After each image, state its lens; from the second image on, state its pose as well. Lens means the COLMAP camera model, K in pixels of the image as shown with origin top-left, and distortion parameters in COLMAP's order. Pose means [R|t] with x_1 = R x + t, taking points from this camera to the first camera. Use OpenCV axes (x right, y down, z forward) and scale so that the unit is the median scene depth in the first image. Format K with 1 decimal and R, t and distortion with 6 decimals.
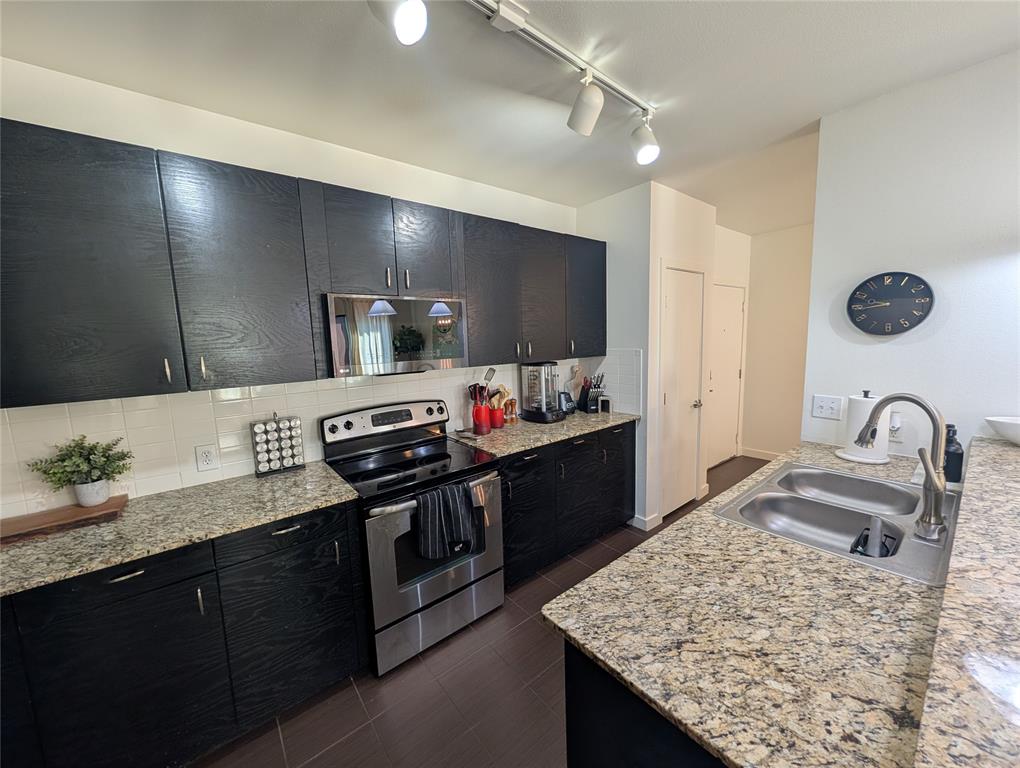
lens RADIAL K [[383.9, 0, 507.9], [0, 383.9, 382.6], [0, 0, 1]] dist [0.000532, 0.000538]
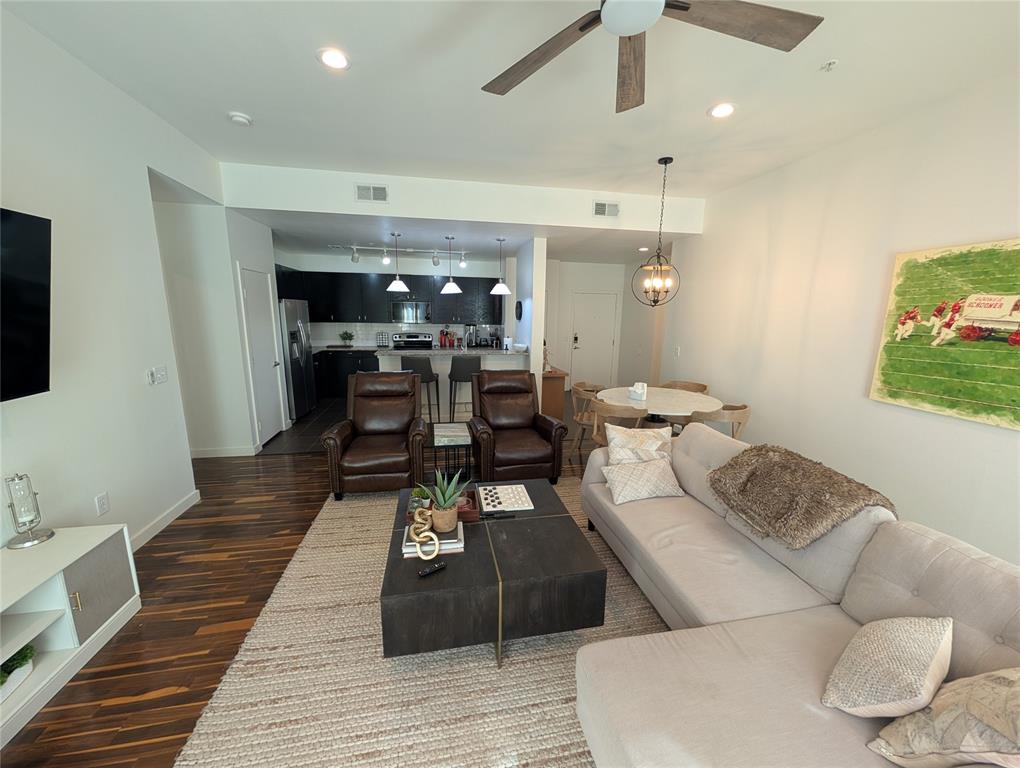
lens RADIAL K [[383.9, 0, 514.9], [0, 383.9, 383.0], [0, 0, 1]] dist [0.000532, 0.000538]
pose [[0.882147, 0.133802, -0.451567, 2.241958], [-0.104592, 0.990510, 0.089170, 0.107576], [0.459213, -0.031431, 0.887770, -1.732963]]
